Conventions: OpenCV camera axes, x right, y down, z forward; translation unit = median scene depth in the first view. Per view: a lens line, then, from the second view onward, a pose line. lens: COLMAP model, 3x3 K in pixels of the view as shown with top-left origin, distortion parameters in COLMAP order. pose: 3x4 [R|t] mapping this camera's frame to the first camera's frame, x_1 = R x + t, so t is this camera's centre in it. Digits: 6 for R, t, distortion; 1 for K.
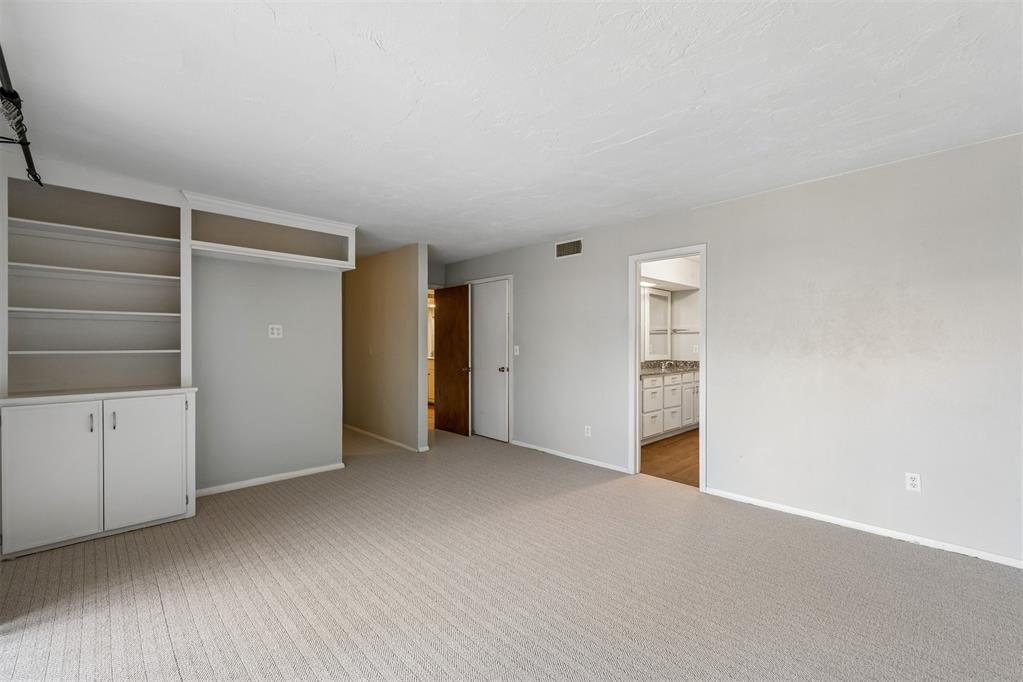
lens RADIAL K [[427.8, 0, 510.9], [0, 427.8, 341.7], [0, 0, 1]] dist [0.010424, 0.000554]
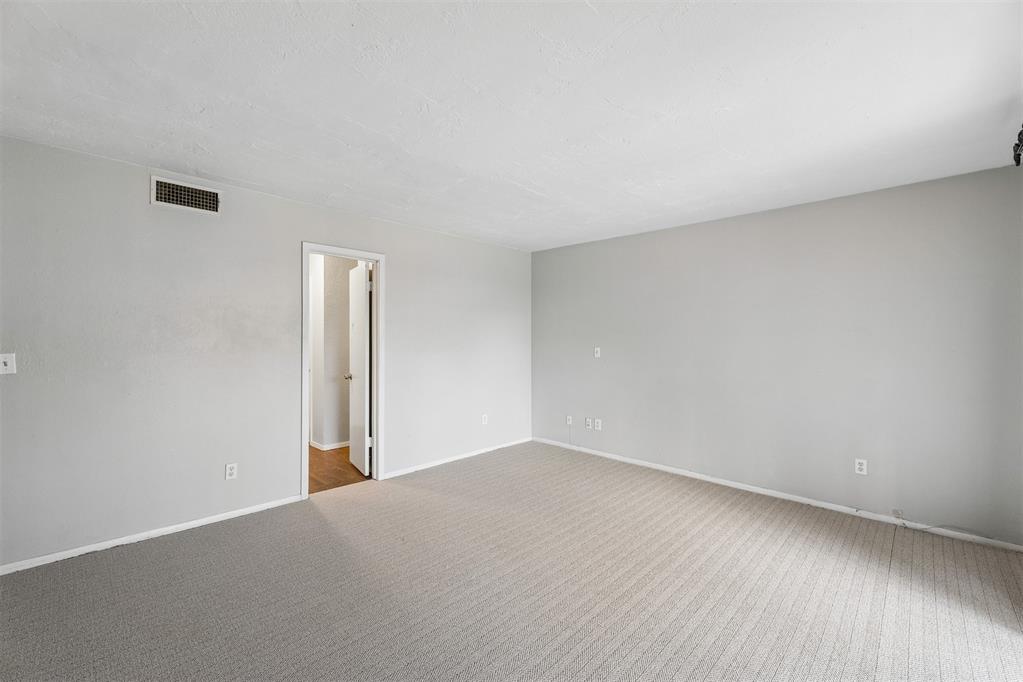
lens RADIAL K [[427.8, 0, 508.8], [0, 427.8, 341.8], [0, 0, 1]] dist [0.010424, 0.000554]
pose [[-0.028234, 0.002948, 0.999597, -0.617020], [0.003031, 0.999991, -0.002864, 0.000045], [-0.999597, 0.002949, -0.028243, 0.657593]]
